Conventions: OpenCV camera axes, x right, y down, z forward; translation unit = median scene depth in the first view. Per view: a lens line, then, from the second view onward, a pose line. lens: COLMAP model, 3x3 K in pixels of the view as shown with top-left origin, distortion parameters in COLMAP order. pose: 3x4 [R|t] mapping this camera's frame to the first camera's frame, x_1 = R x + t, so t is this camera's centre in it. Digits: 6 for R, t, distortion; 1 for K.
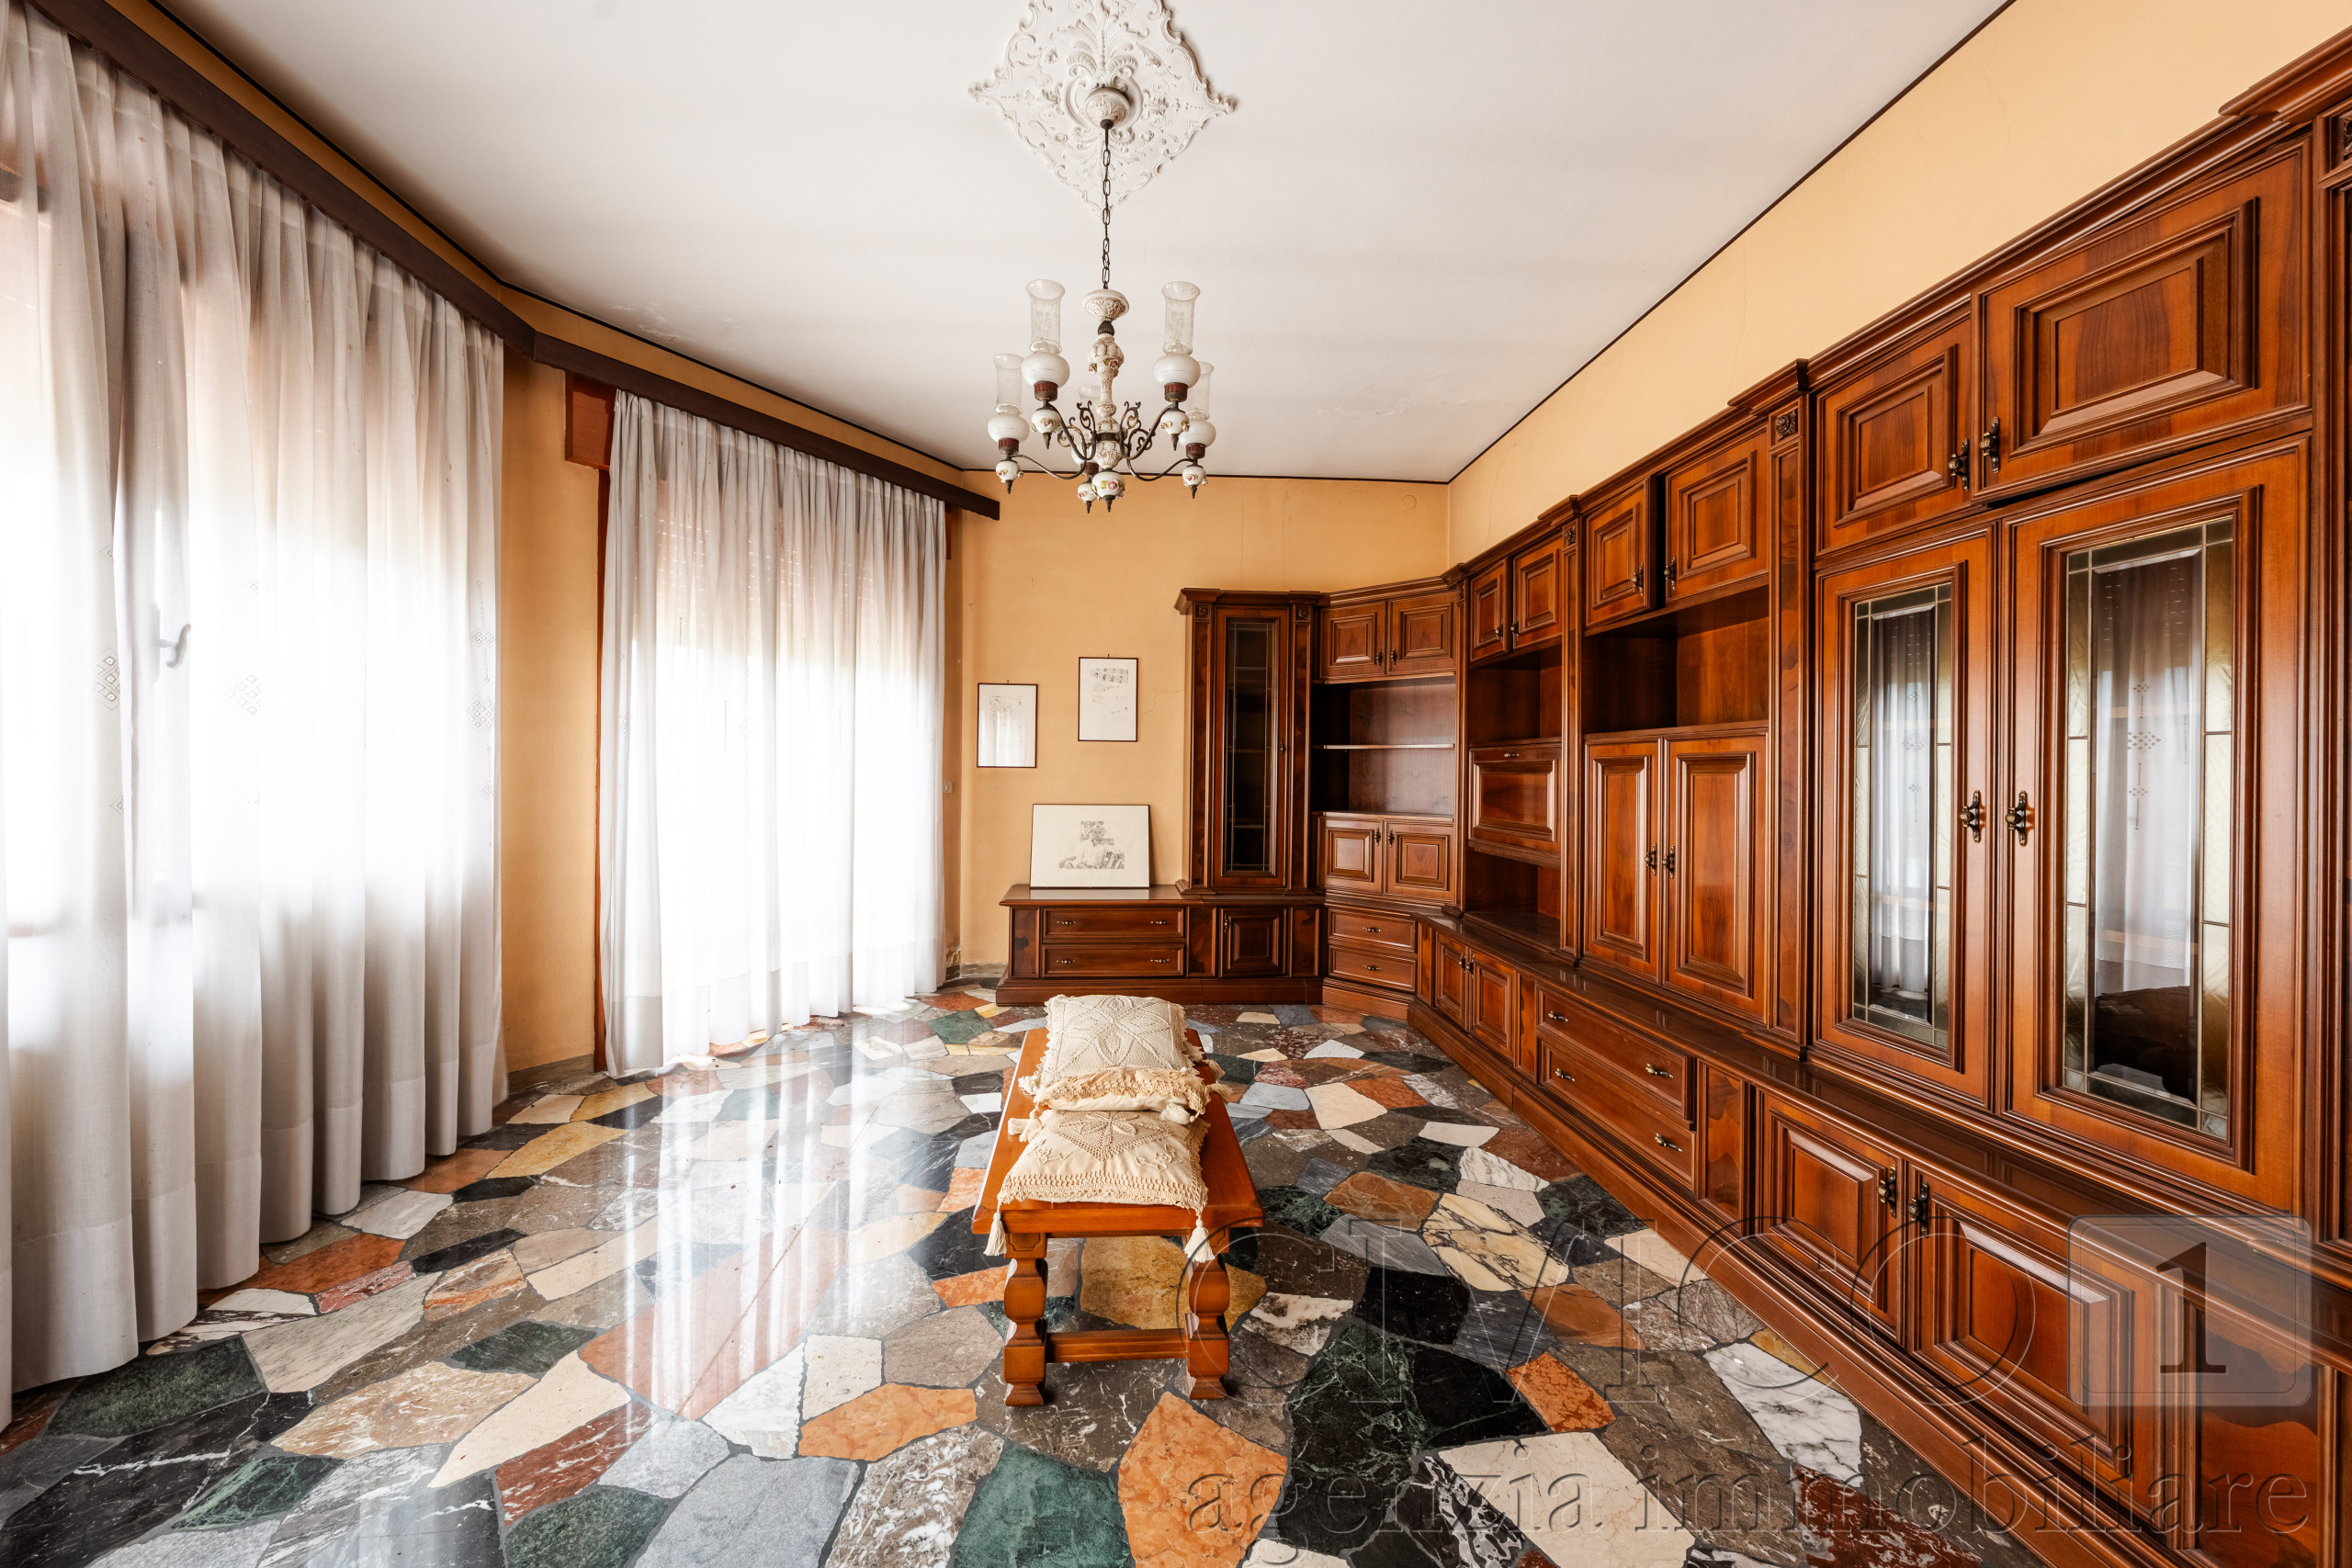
lens RADIAL K [[807.7, 0, 1144.5], [0, 807.7, 770.3], [0, 0, 1]] dist [-0.000211, -0.000254]
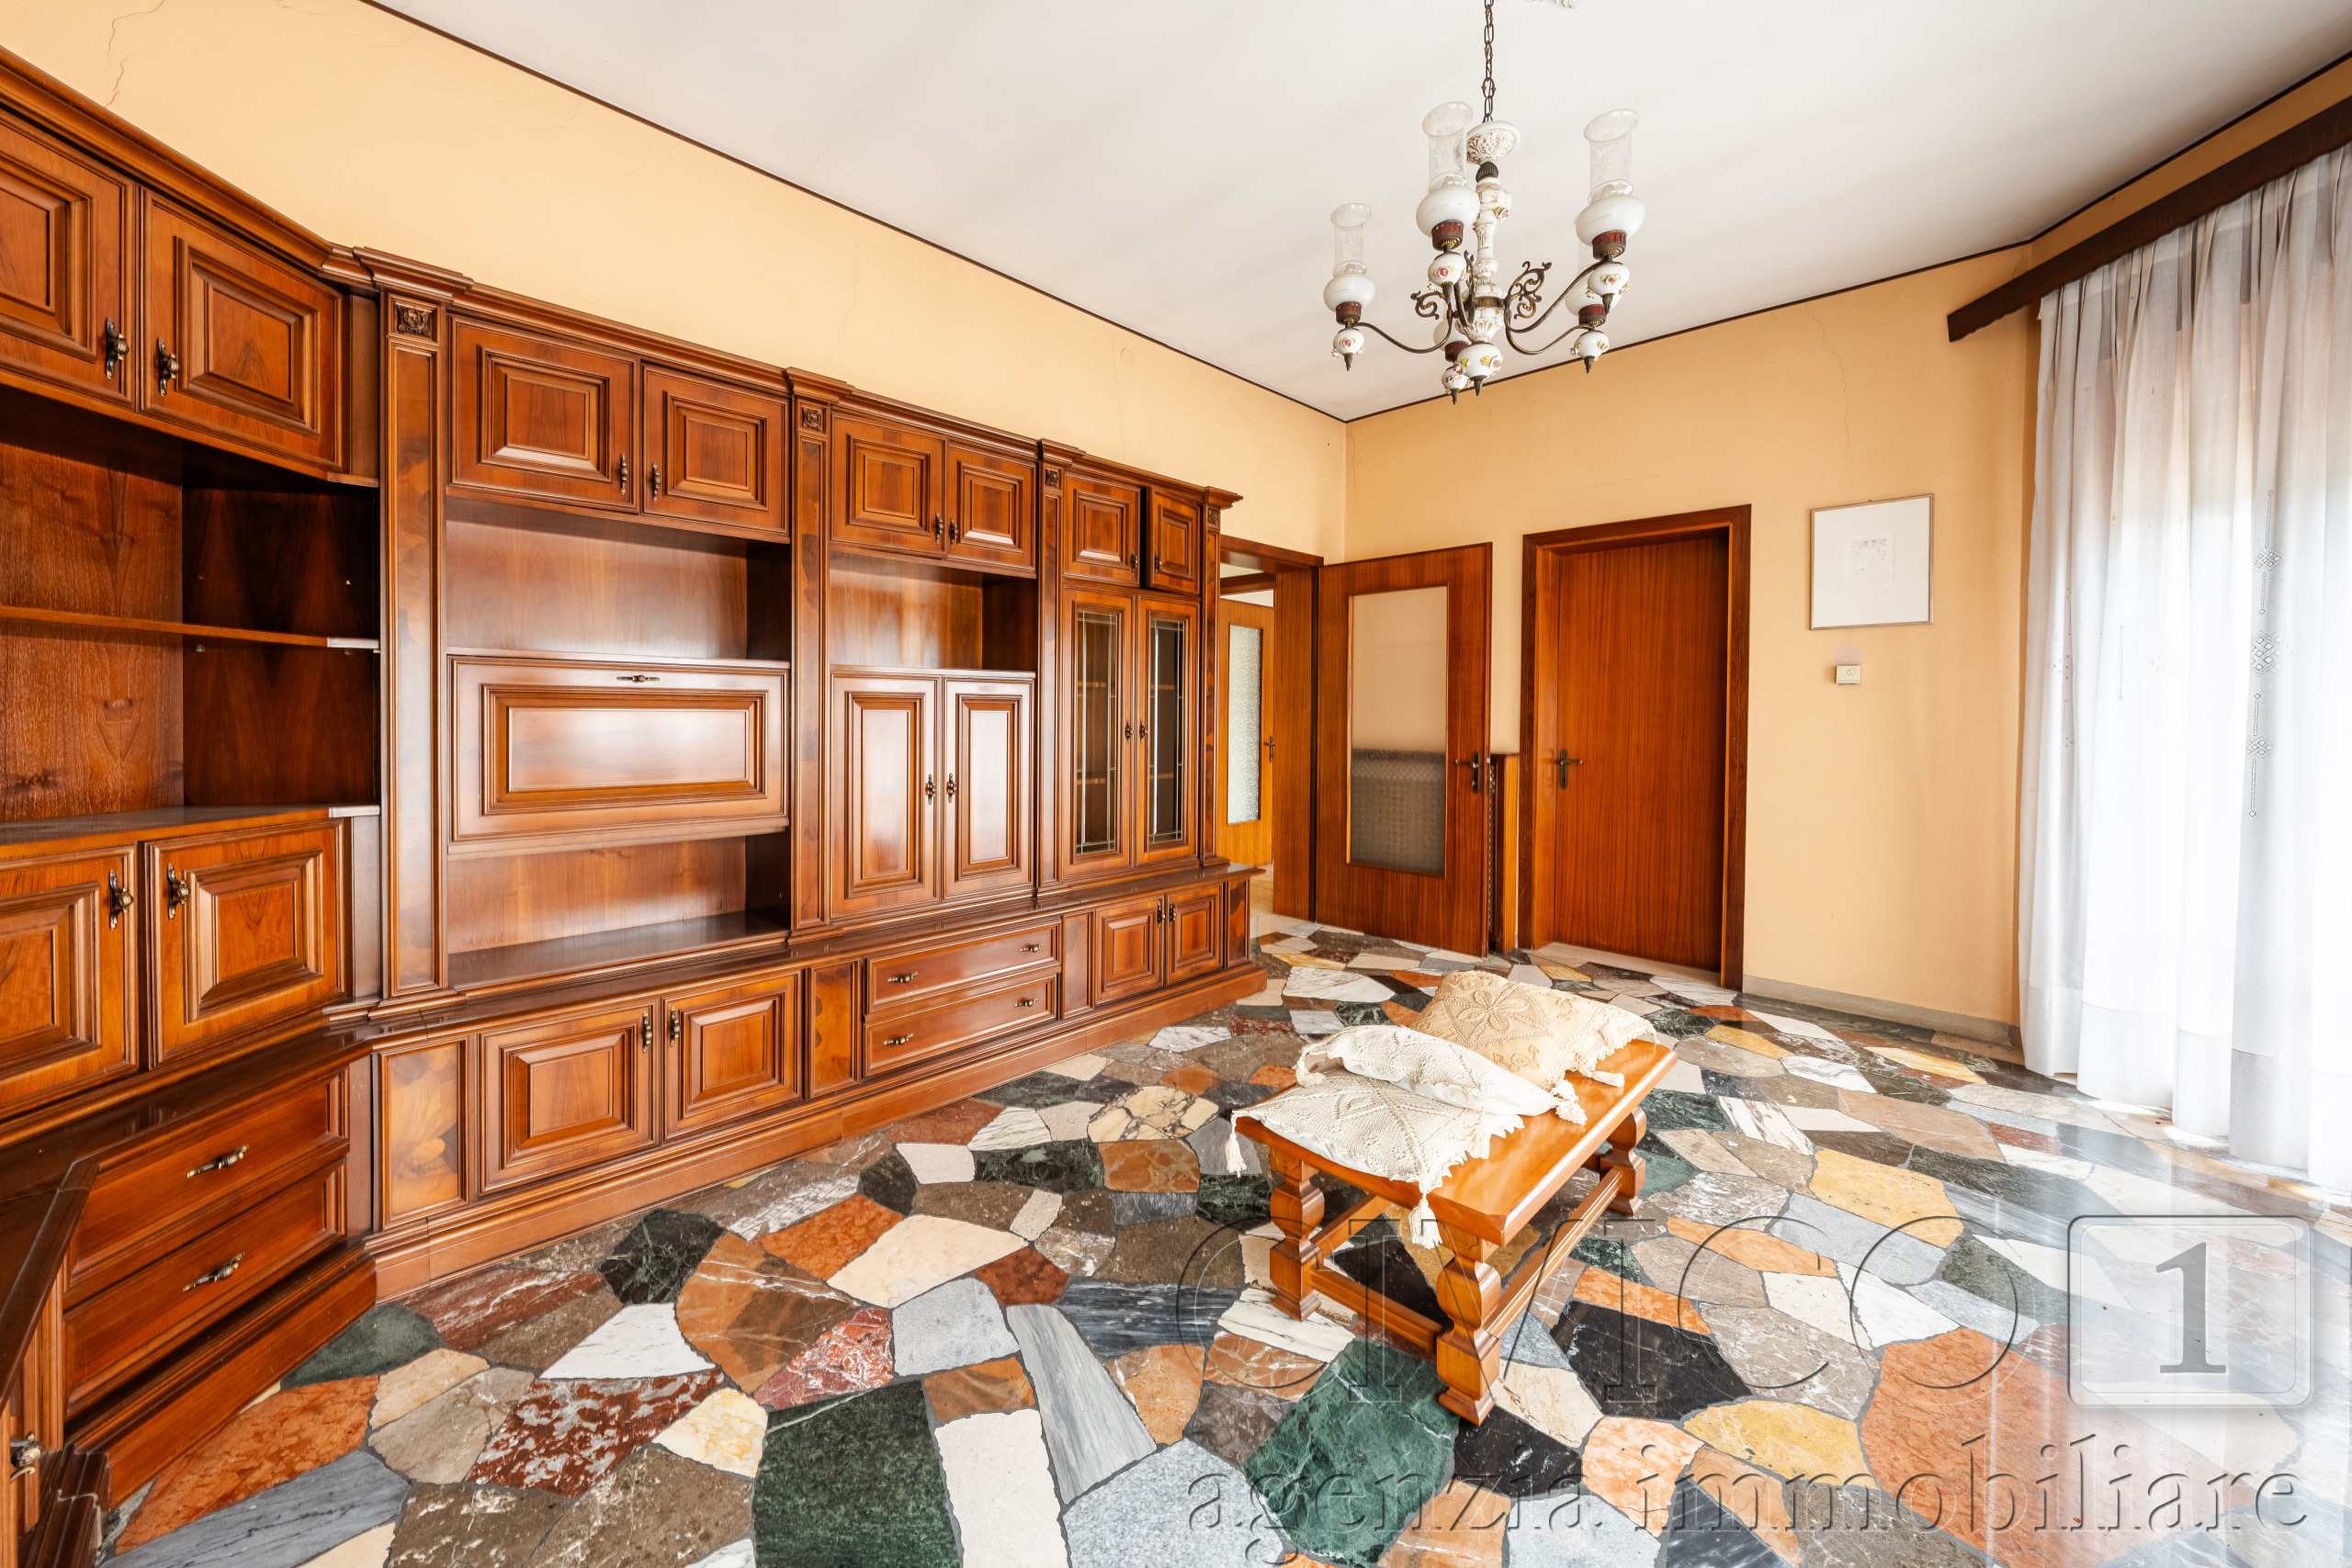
lens RADIAL K [[867.0, 0, 1111.6], [0, 867.0, 720.9], [0, 0, 1]] dist [-0.001814, -0.000180]
pose [[-0.657964, -0.018460, 0.752823, -0.347083], [-0.012713, 0.999829, 0.013406, 0.000030], [-0.752942, -0.000750, -0.658086, 1.377827]]
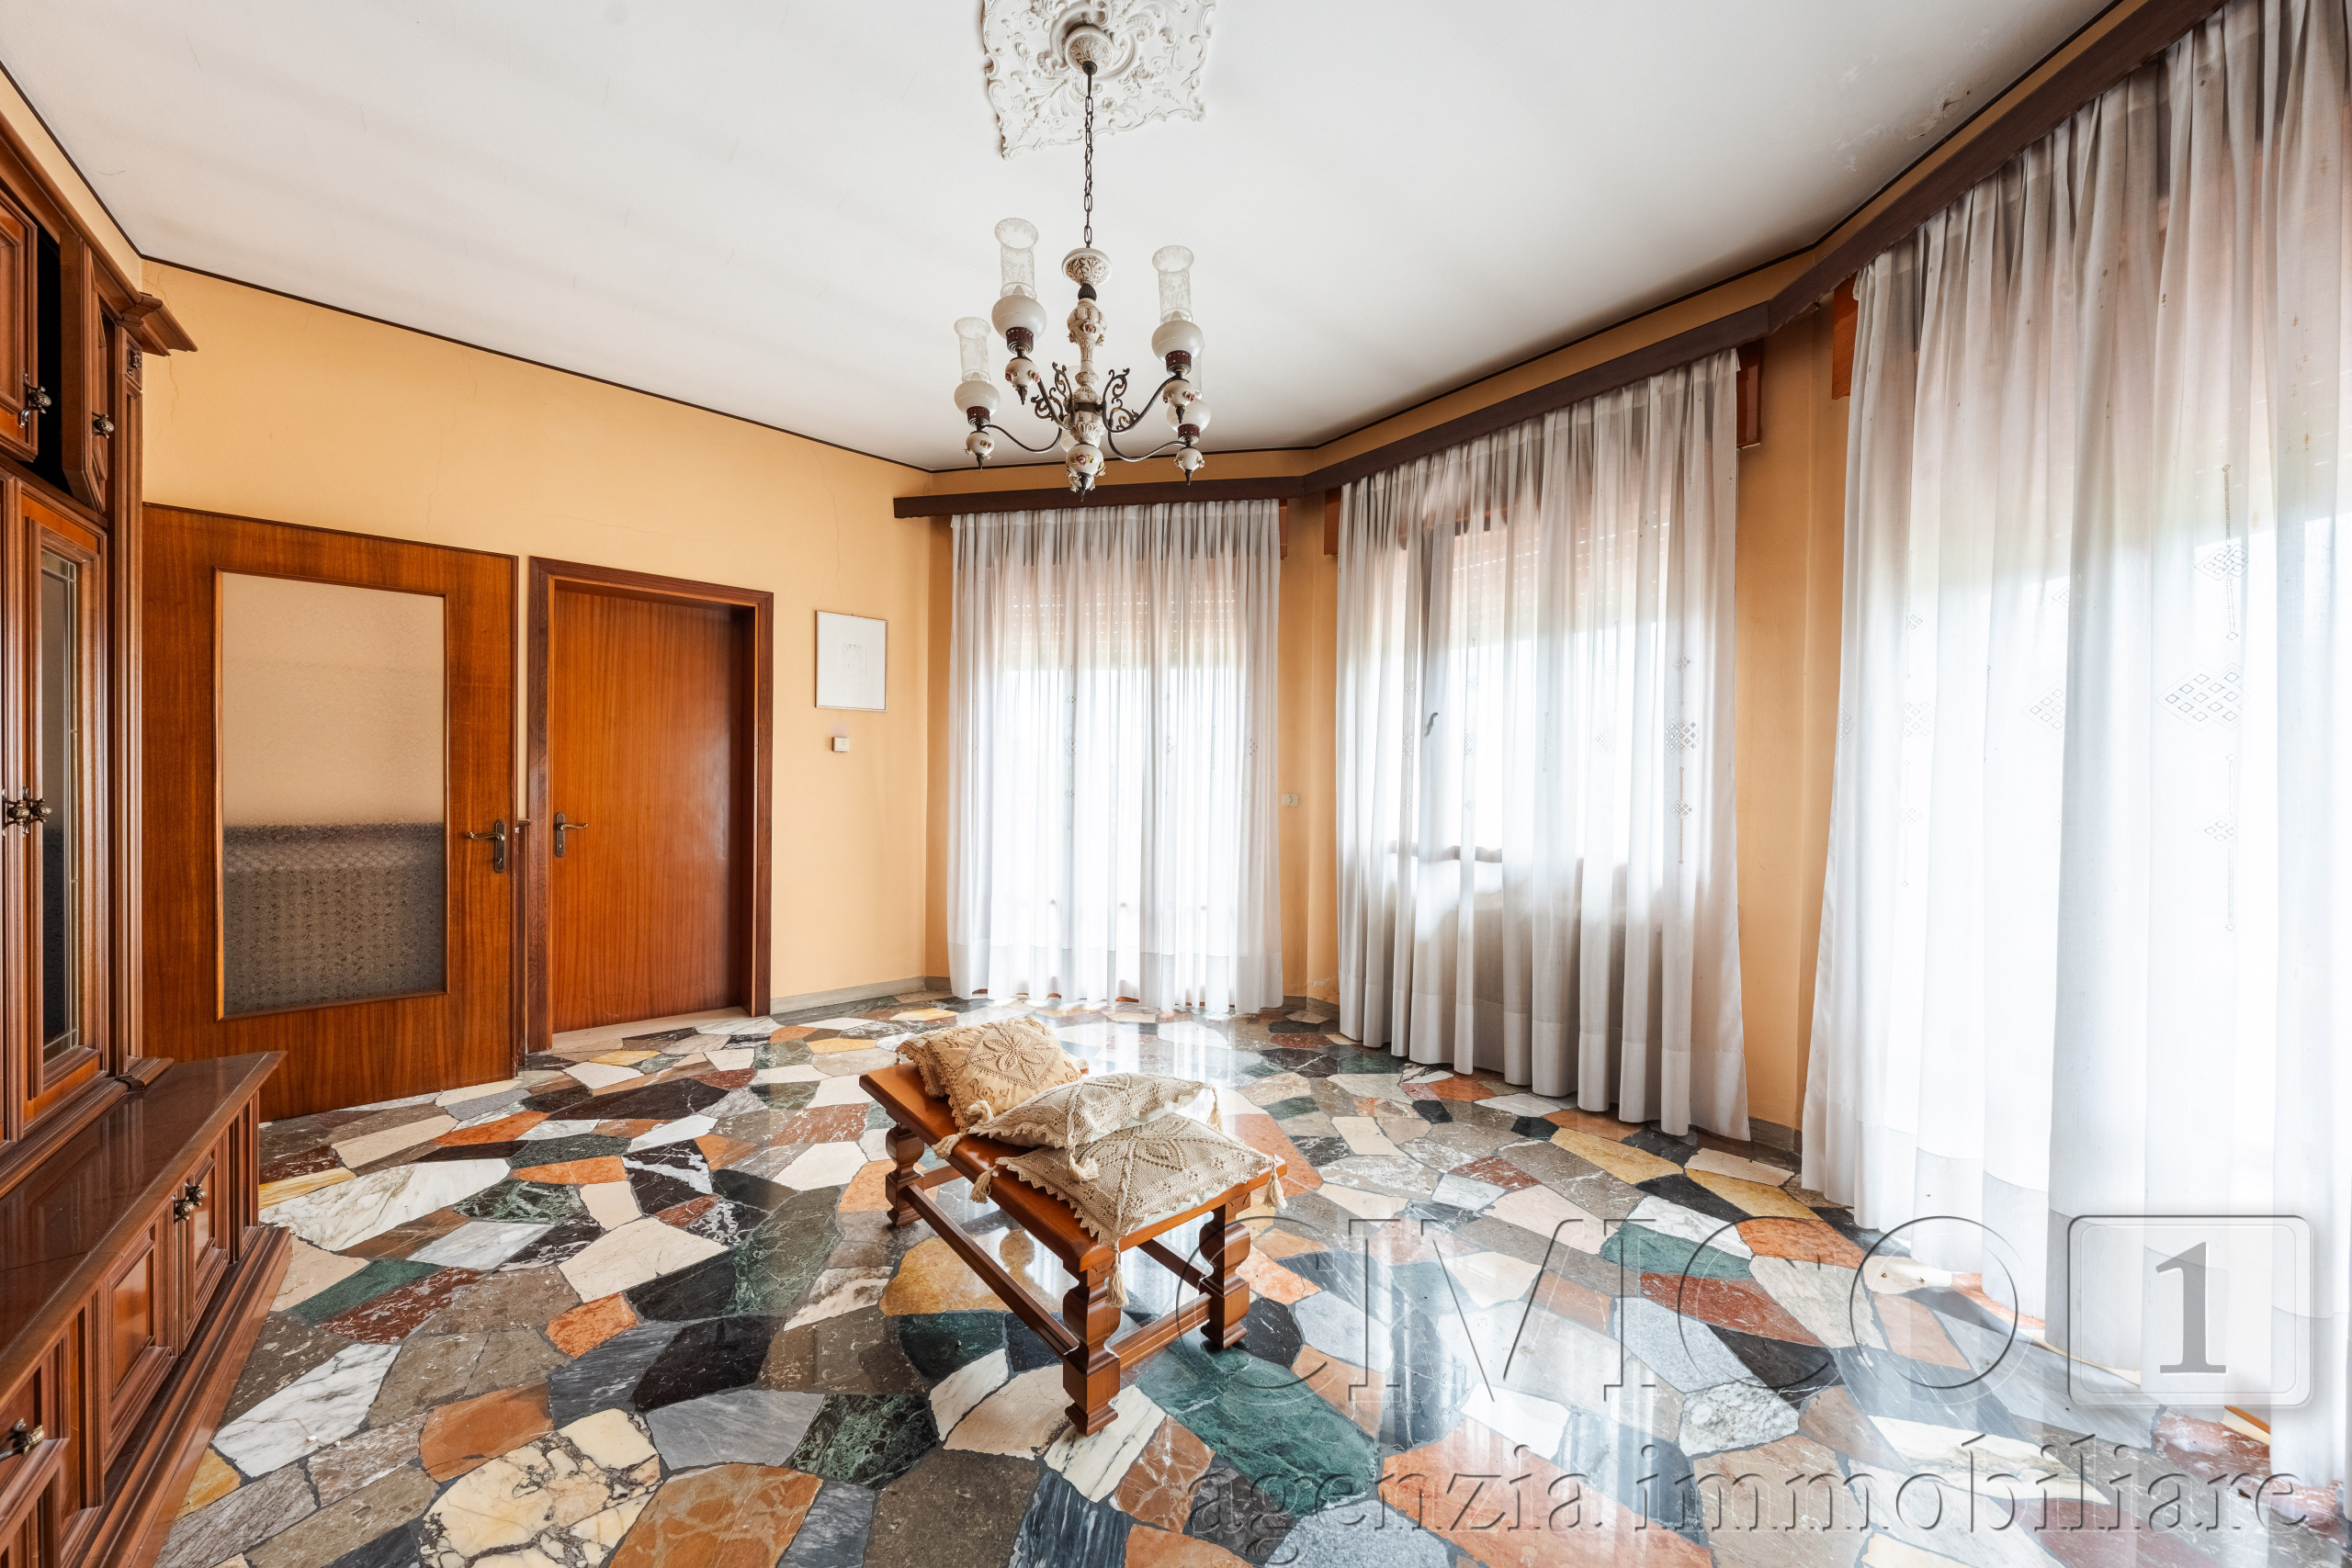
lens RADIAL K [[795.2, 0, 1167.0], [0, 795.2, 785.5], [0, 0, 1]] dist [-0.000967, 0.000053]
pose [[-0.796166, -0.013199, -0.604934, 0.310076], [-0.015626, 0.999877, -0.001251, 0.006271], [0.604876, 0.008457, -0.796275, 1.317135]]
